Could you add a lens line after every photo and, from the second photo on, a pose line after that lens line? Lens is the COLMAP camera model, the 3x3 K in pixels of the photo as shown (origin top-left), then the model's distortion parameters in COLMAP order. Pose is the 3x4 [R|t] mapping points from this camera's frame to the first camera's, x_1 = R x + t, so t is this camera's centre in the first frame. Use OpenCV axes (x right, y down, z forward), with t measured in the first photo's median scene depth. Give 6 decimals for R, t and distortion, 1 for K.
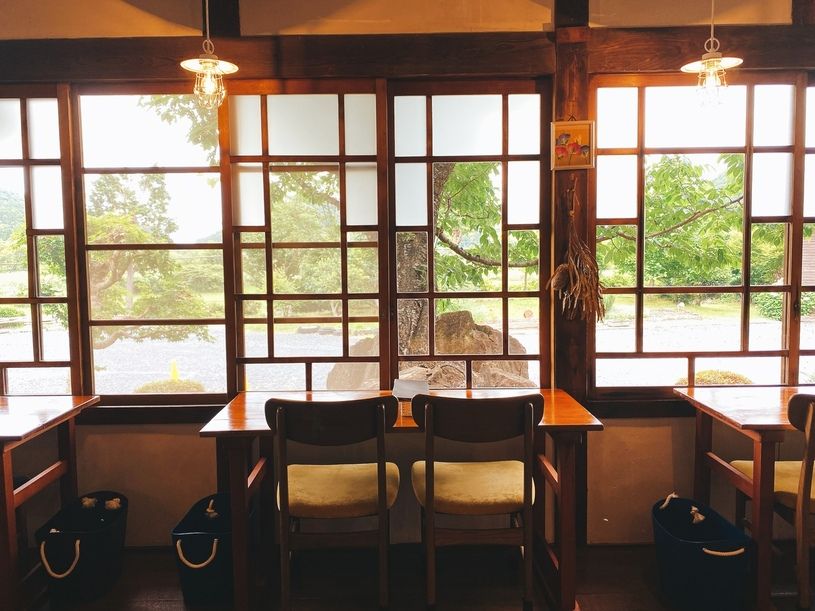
lens RADIAL K [[724.8, 0, 404.2], [0, 724.8, 307.2], [0, 0, 1]] dist [-0.004807, -0.022225]
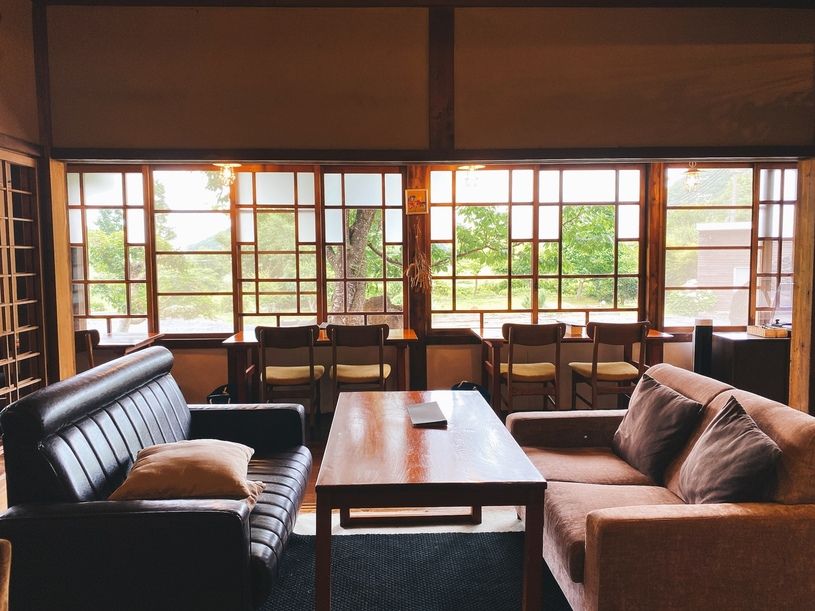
lens RADIAL K [[607.6, 0, 411.1], [0, 607.6, 303.2], [0, 0, 1]] dist [0.001373, -0.004807]
pose [[0.997841, 0.001802, 0.065654, 0.108469], [-0.001671, 0.999996, -0.002052, 0.047925], [-0.065658, 0.001937, 0.997840, -0.587914]]
